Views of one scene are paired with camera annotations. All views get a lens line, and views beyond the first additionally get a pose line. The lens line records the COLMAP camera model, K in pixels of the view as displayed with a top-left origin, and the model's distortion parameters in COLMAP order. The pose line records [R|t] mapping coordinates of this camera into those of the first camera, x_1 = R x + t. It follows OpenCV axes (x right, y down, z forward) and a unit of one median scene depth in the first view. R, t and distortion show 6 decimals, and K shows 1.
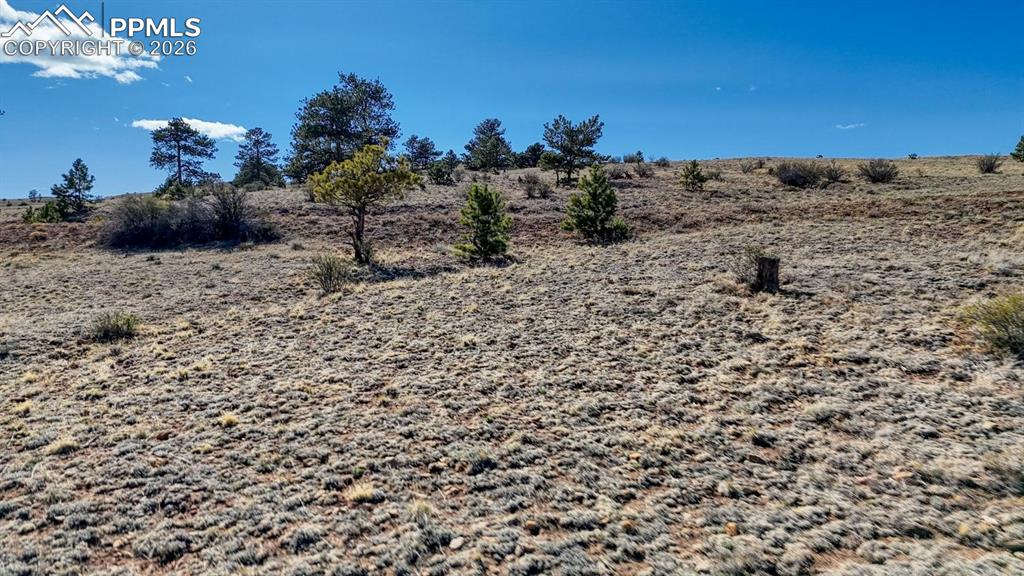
lens RADIAL K [[747.3, 0, 512.9], [0, 747.3, 284.7], [0, 0, 1]] dist [0.080287, -0.073505]
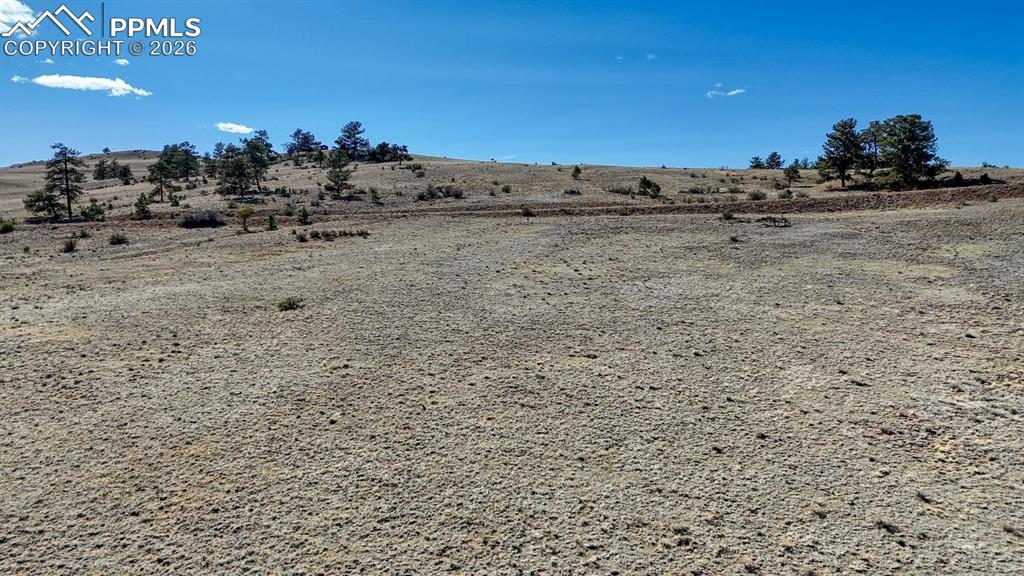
lens RADIAL K [[751.8, 0, 513.5], [0, 751.8, 281.1], [0, 0, 1]] dist [0.071853, -0.063177]
pose [[0.993579, -0.019874, 0.111383, 0.856126], [0.014529, 0.998713, 0.048599, 0.075763], [-0.112206, -0.046669, 0.992588, -3.606059]]
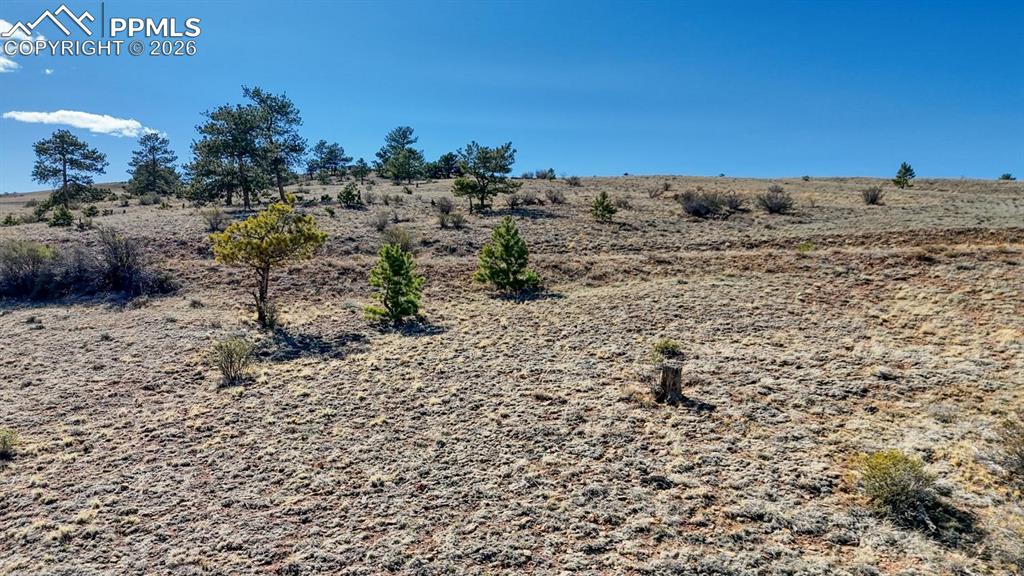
lens RADIAL K [[751.8, 0, 513.5], [0, 751.8, 281.1], [0, 0, 1]] dist [0.071853, -0.063177]
pose [[0.993325, -0.000599, 0.115346, 0.001703], [0.001734, 0.999951, -0.009742, -0.067833], [-0.115335, 0.009877, 0.993278, -0.002119]]
